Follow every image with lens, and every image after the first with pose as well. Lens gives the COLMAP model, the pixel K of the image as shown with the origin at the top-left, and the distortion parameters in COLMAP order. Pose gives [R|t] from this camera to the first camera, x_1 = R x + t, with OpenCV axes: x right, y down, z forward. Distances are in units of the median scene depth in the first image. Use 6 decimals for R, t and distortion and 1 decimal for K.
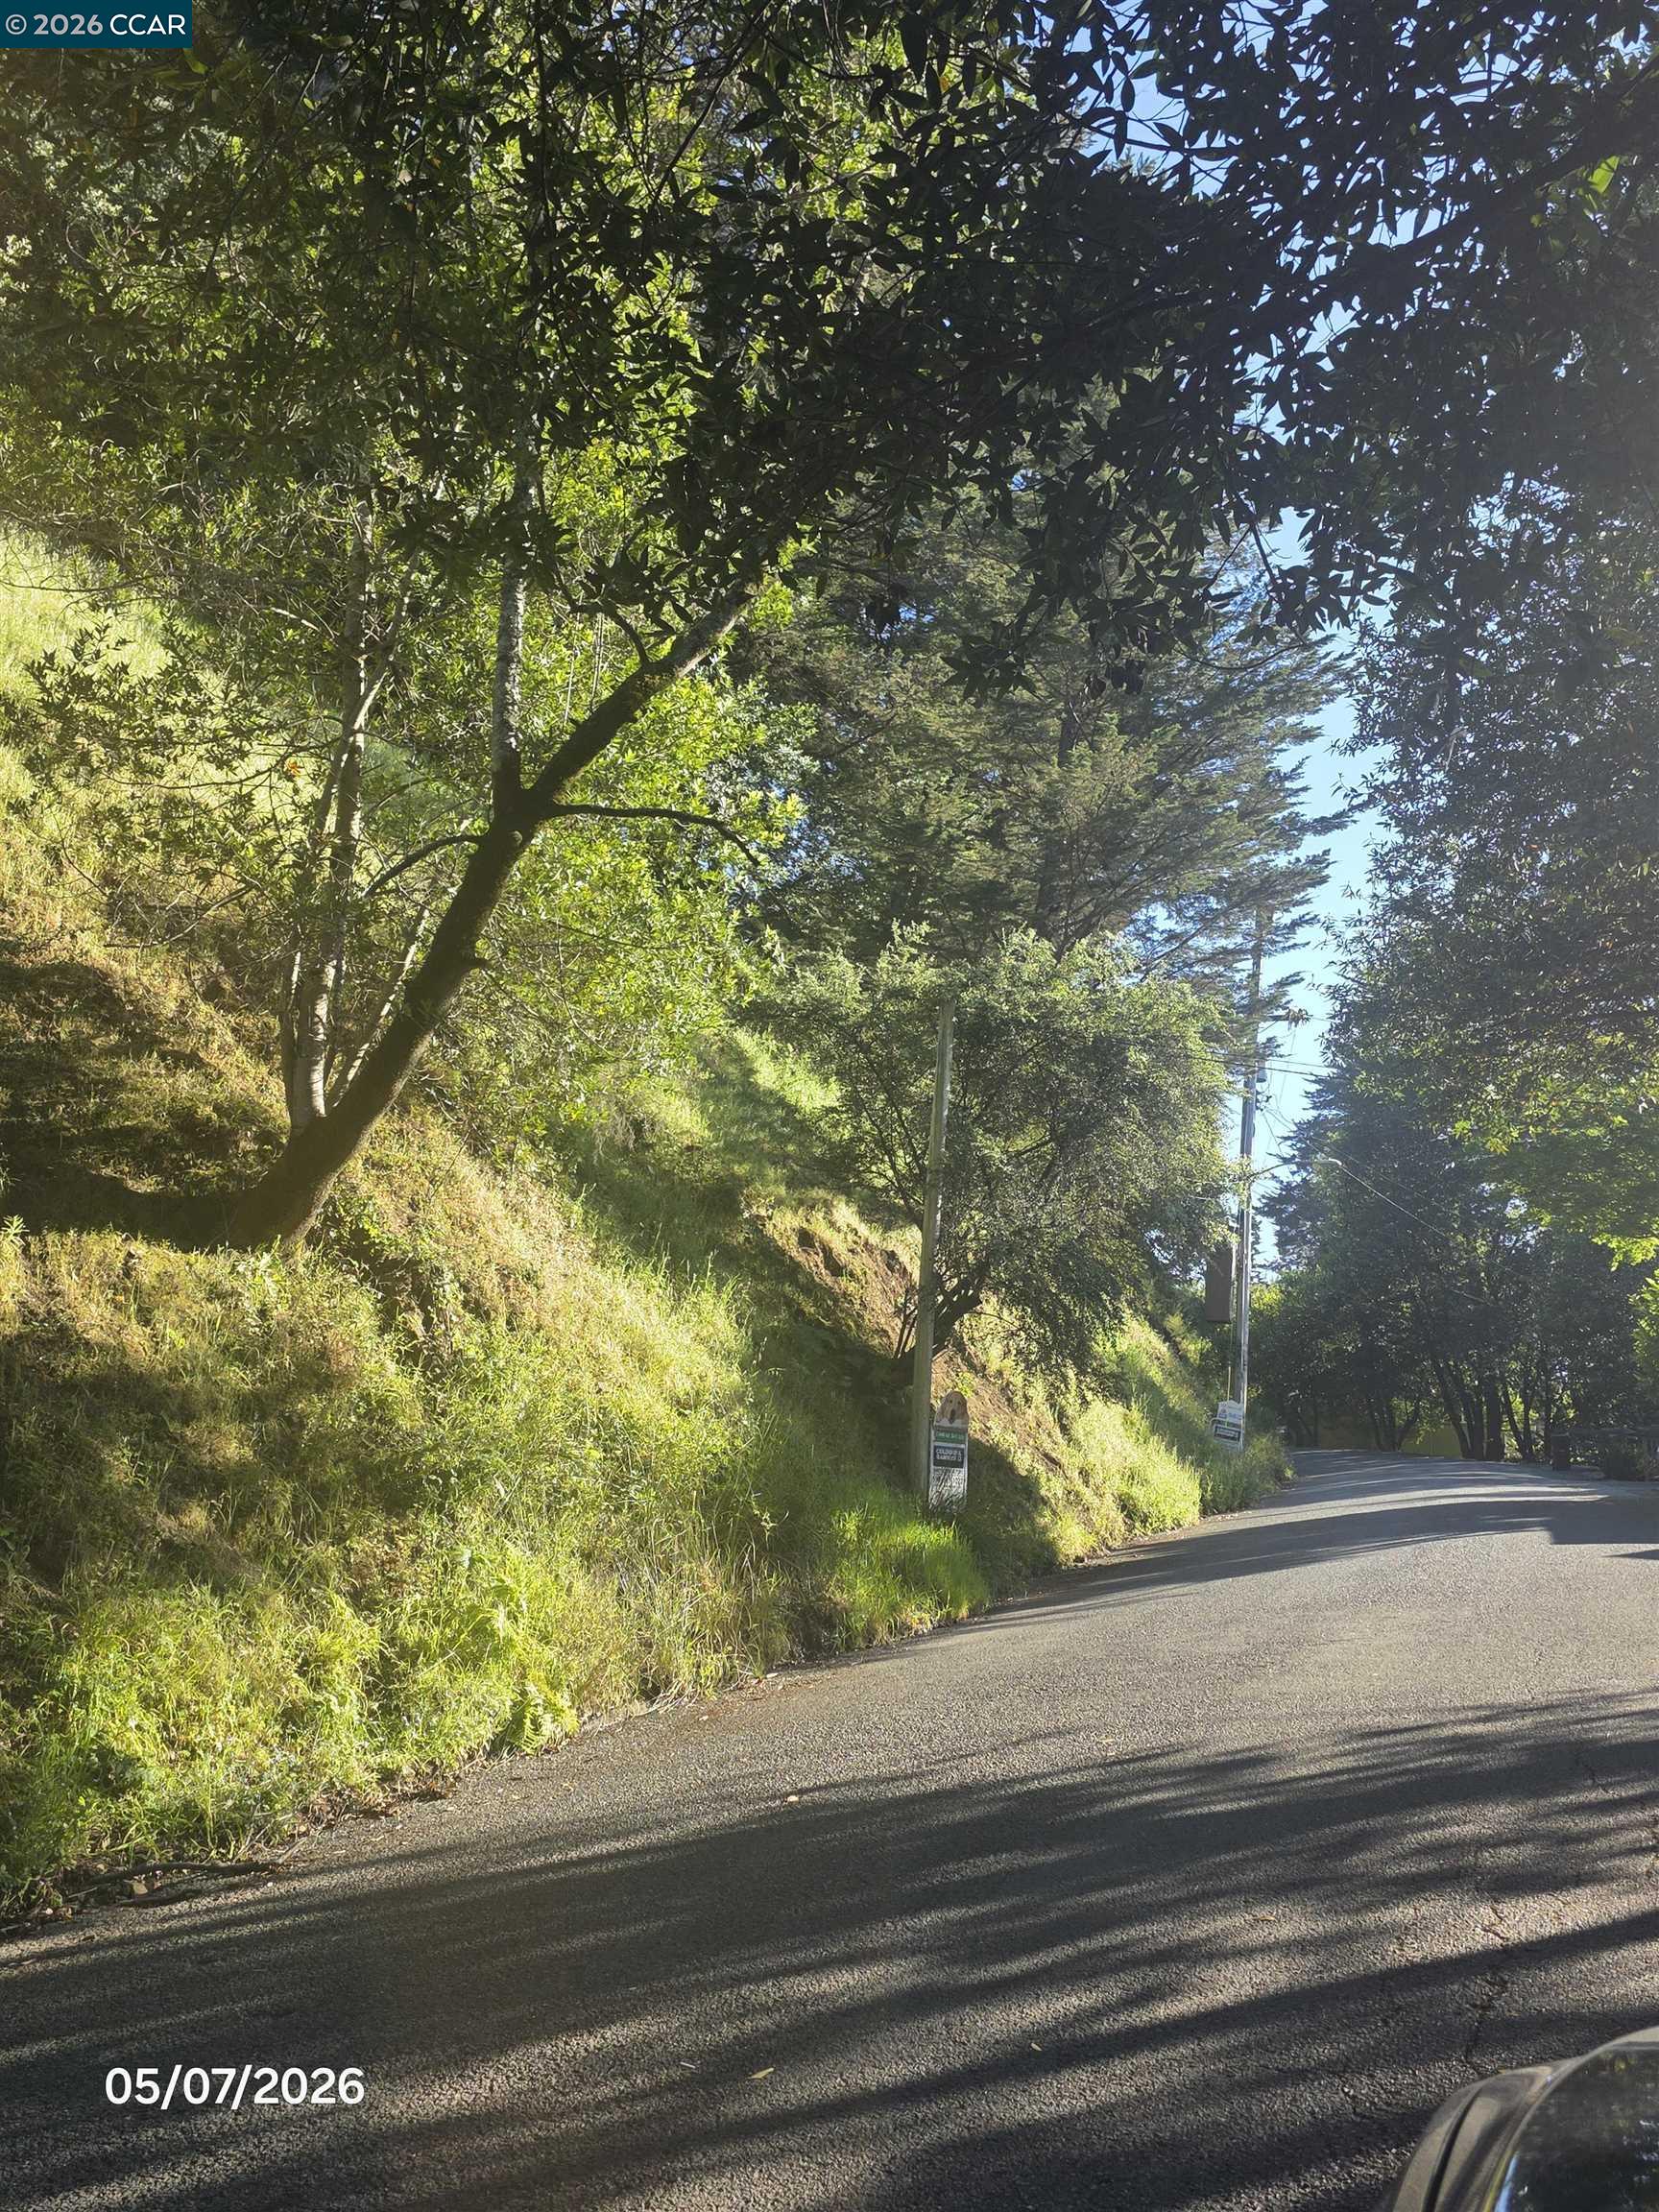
lens RADIAL K [[1928.1, 0, 830.0], [0, 1928.1, 1102.7], [0, 0, 1]] dist [0.073545, 0.002206]
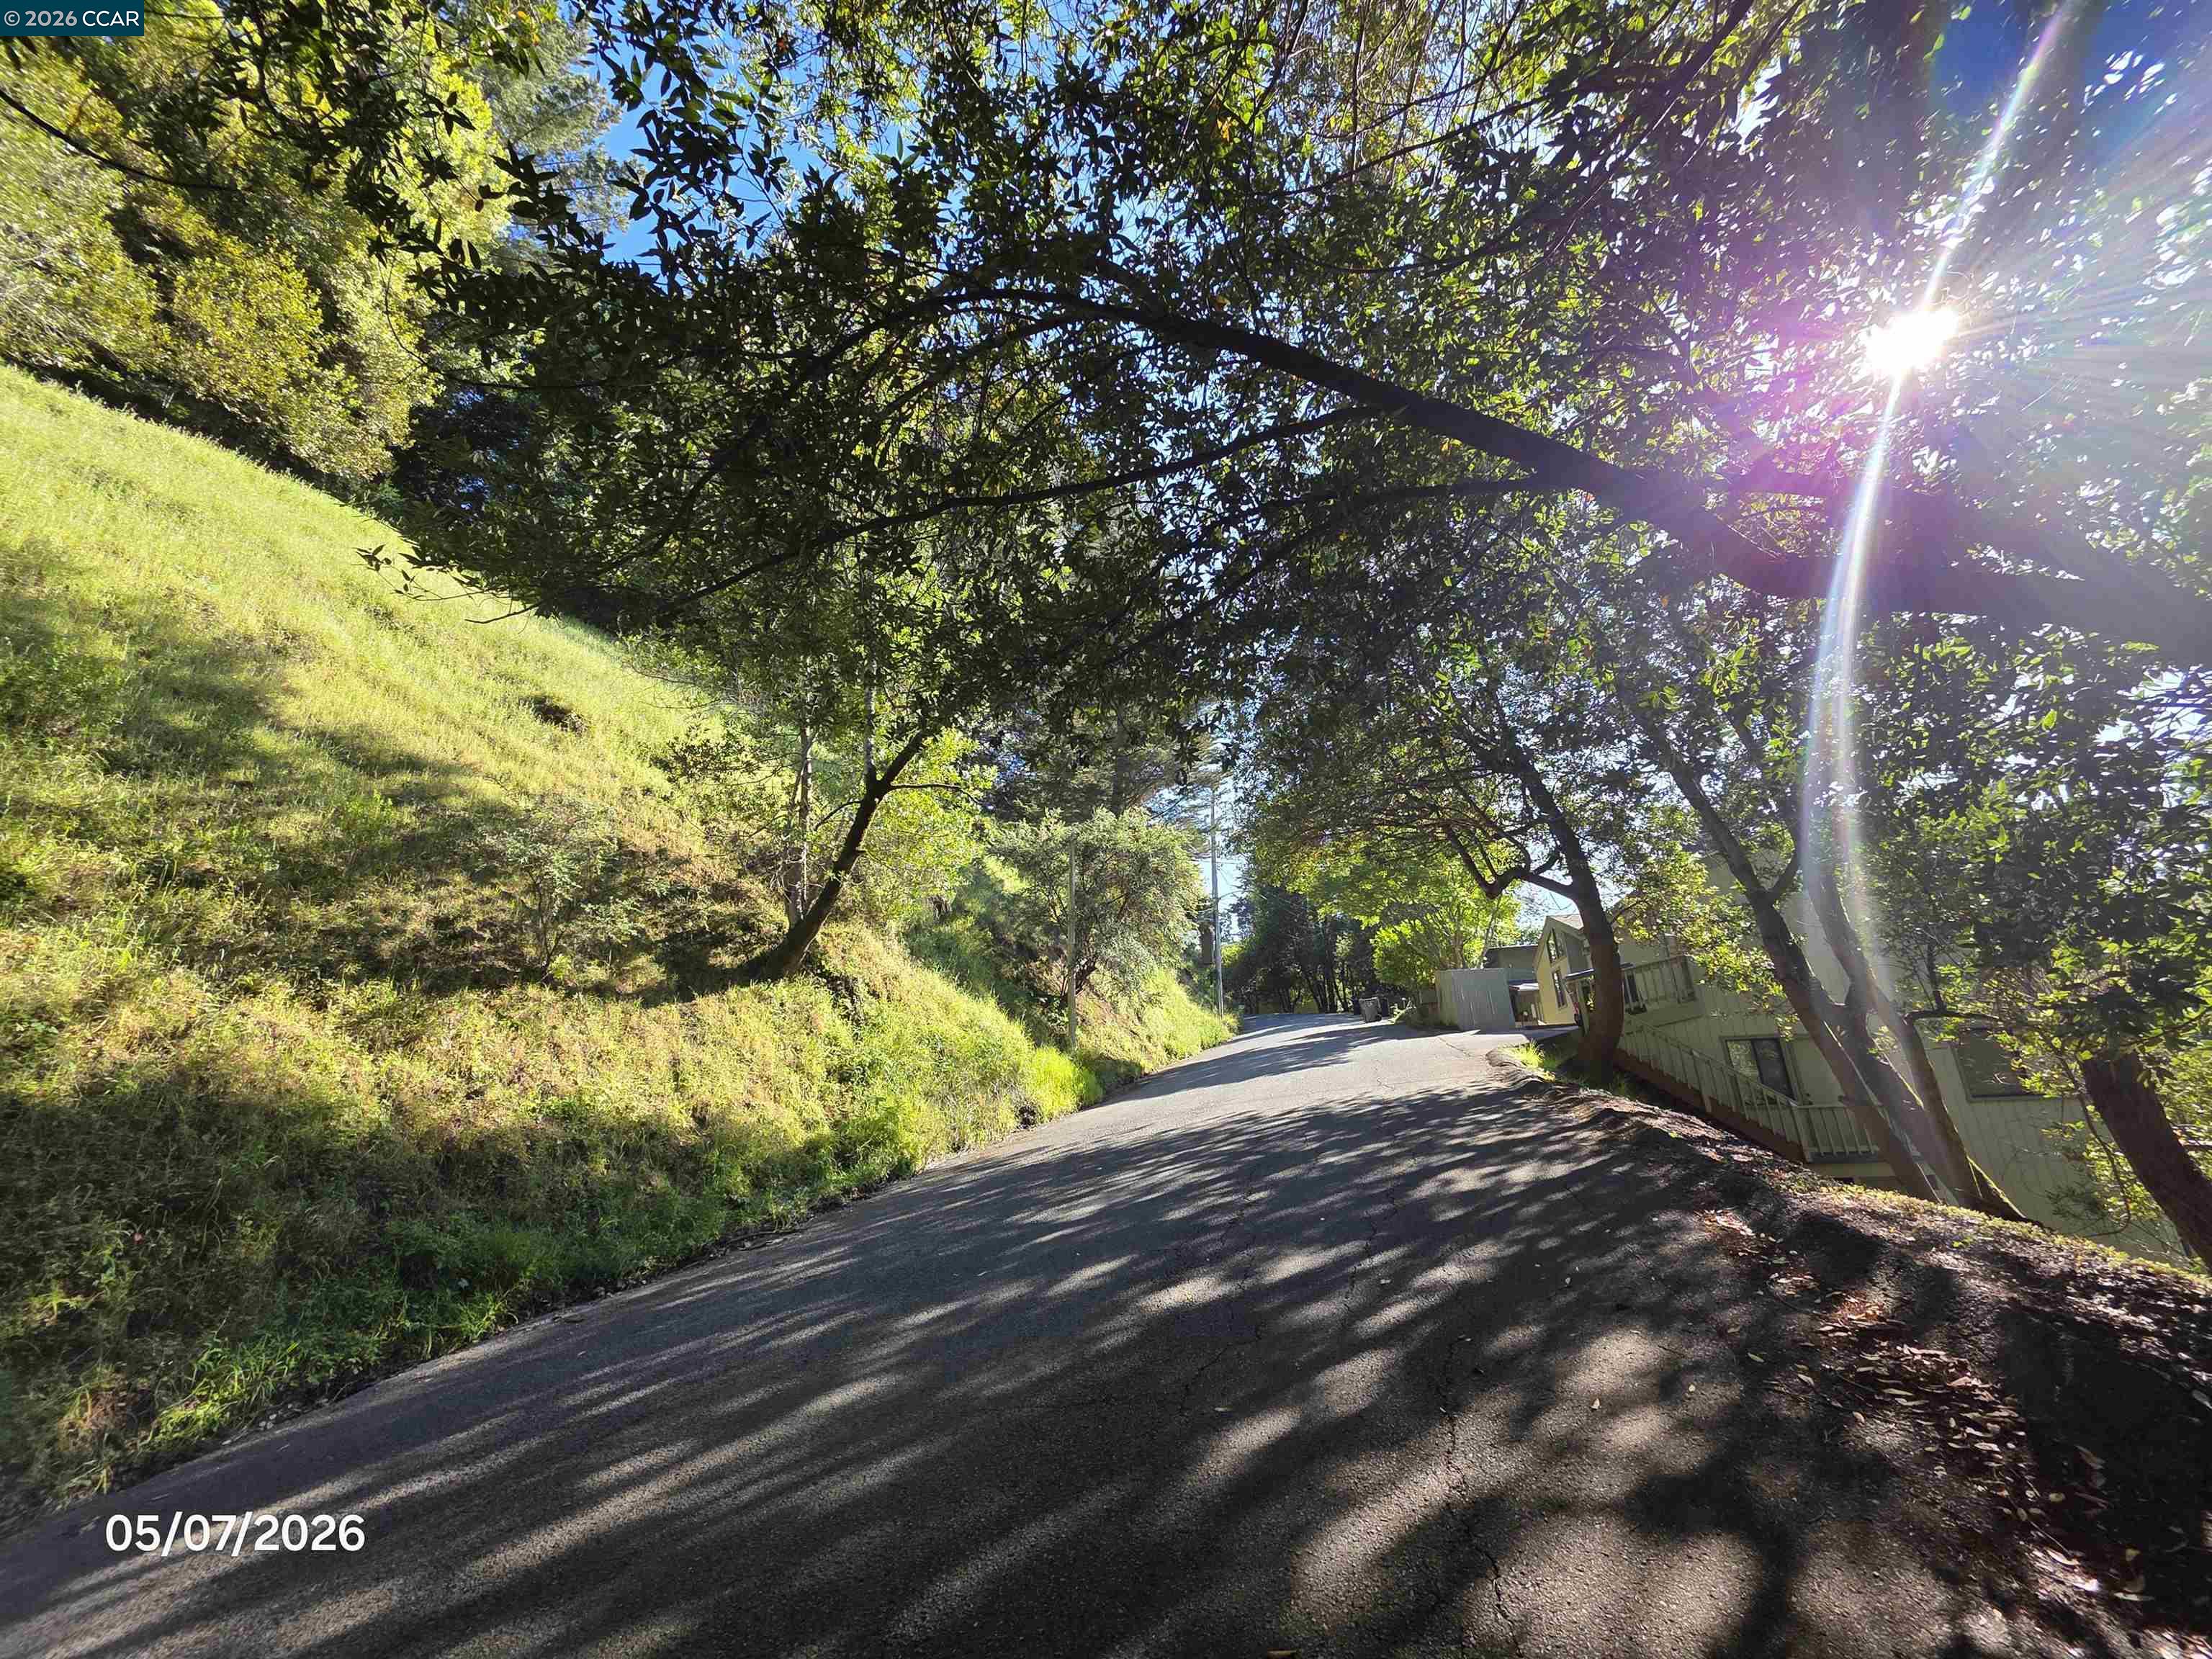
lens RADIAL K [[890.3, 0, 1108.9], [0, 890.3, 836.5], [0, 0, 1]] dist [0.008797, -0.000777]
pose [[0.994662, -0.071000, 0.074880, 0.036395], [0.073554, 0.996780, -0.031917, -0.030018], [-0.072373, 0.037254, 0.996682, -0.116984]]
